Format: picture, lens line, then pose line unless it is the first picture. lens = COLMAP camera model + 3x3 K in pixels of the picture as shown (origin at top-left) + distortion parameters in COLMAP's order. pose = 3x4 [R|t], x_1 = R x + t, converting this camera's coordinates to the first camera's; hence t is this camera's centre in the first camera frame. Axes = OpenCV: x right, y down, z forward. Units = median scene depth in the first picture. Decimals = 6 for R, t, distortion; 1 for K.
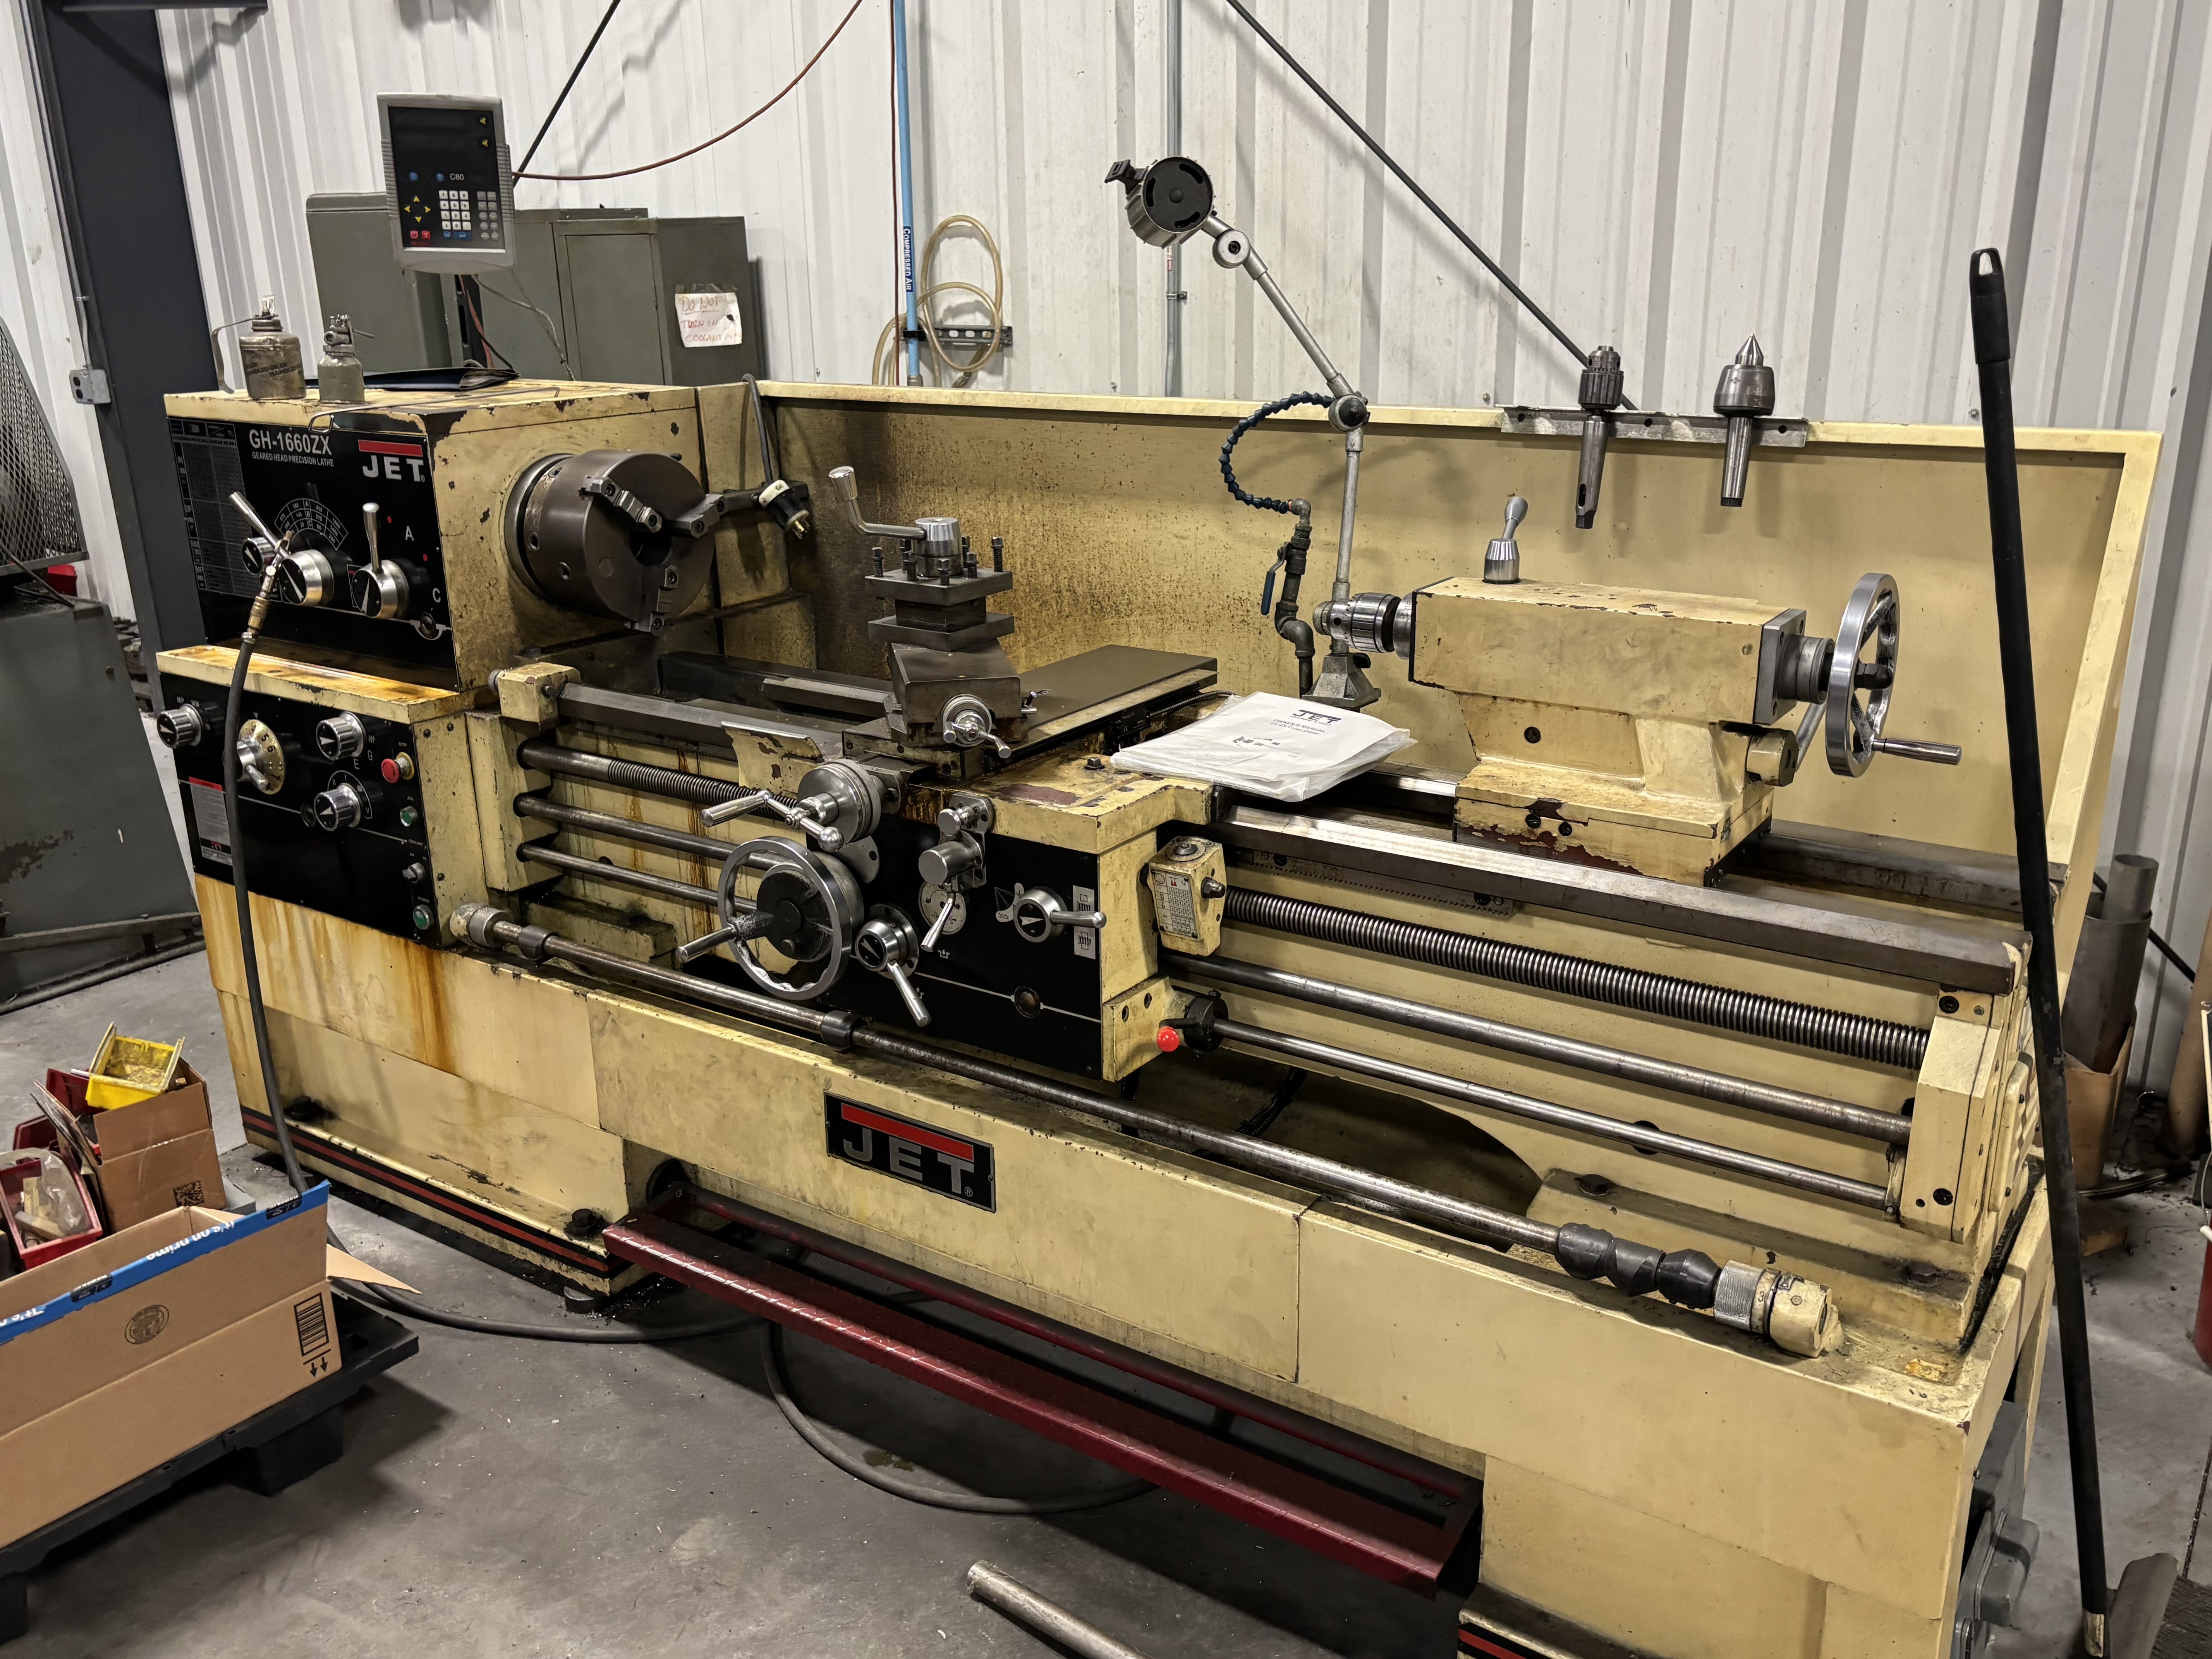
lens RADIAL K [[1843.6, 0, 1119.5], [0, 1843.6, 834.4], [0, 0, 1]] dist [0.055996, -0.070081]
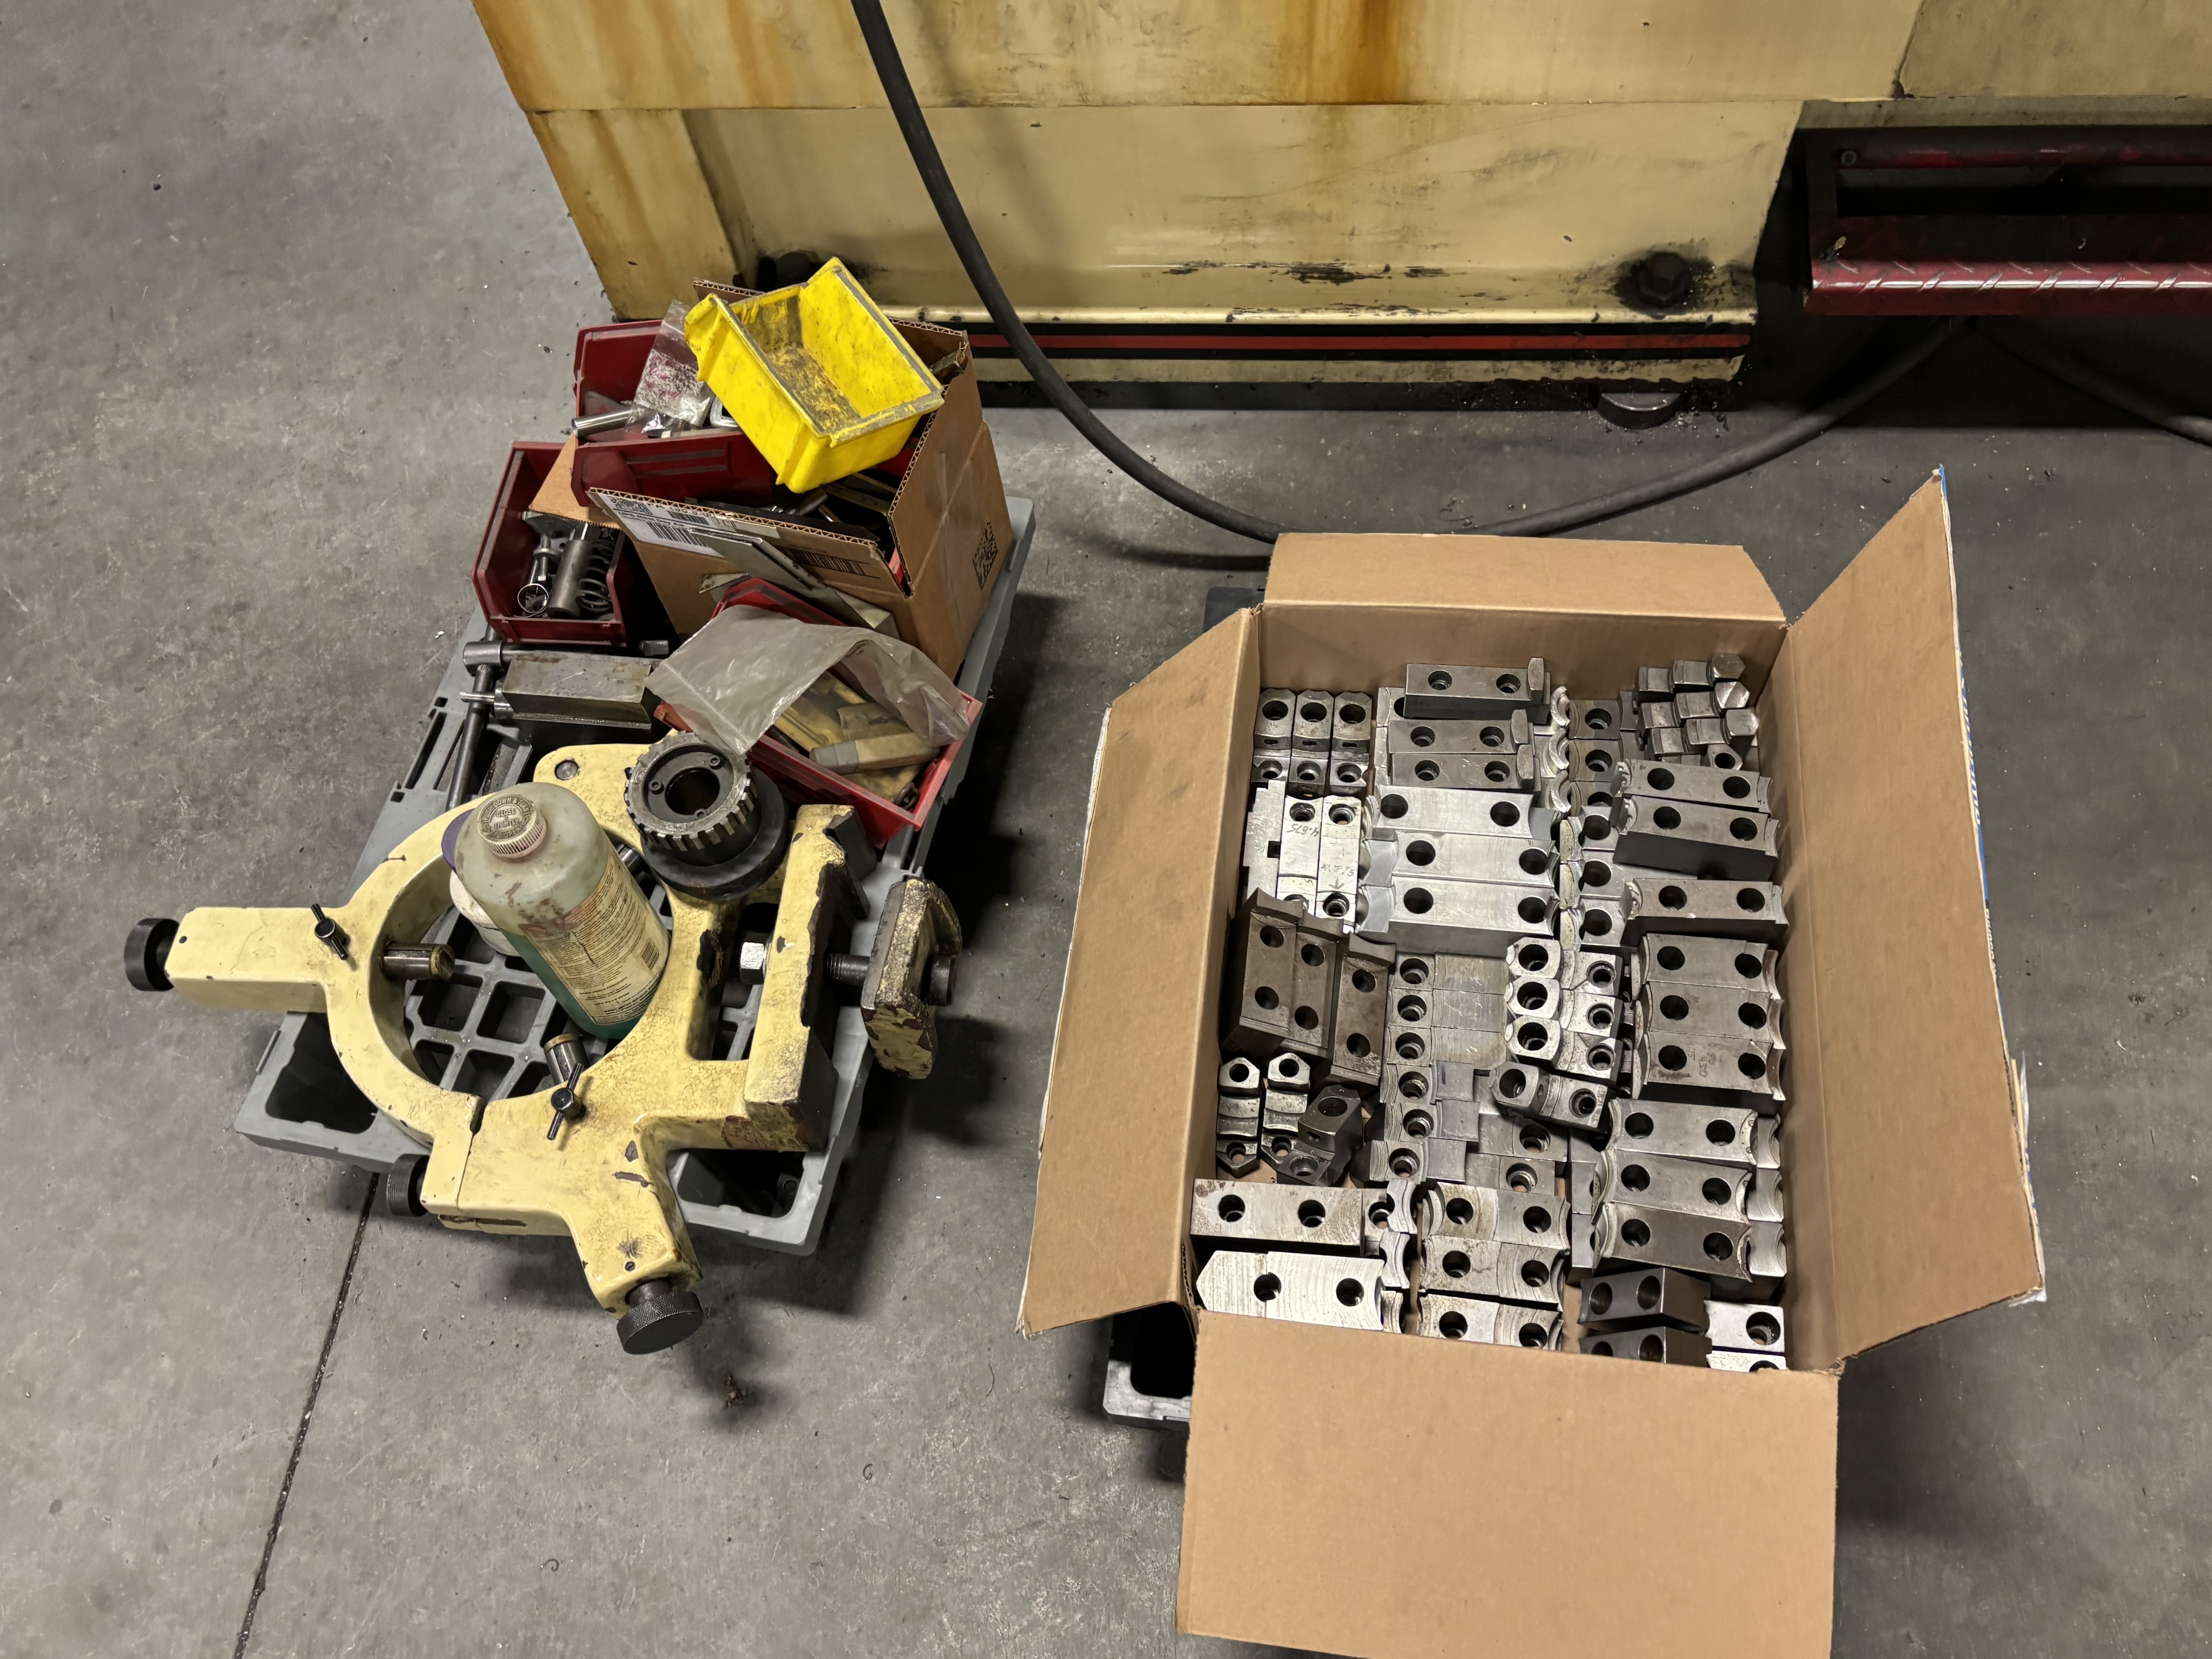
lens RADIAL K [[1843.6, 0, 1121.5], [0, 1843.6, 839.4], [0, 0, 1]] dist [0.055996, -0.070081]
pose [[0.864846, -0.464302, 0.190957, -0.610247], [0.211897, 0.682417, 0.699576, -0.086624], [-0.455127, -0.564563, 0.688570, 0.628045]]
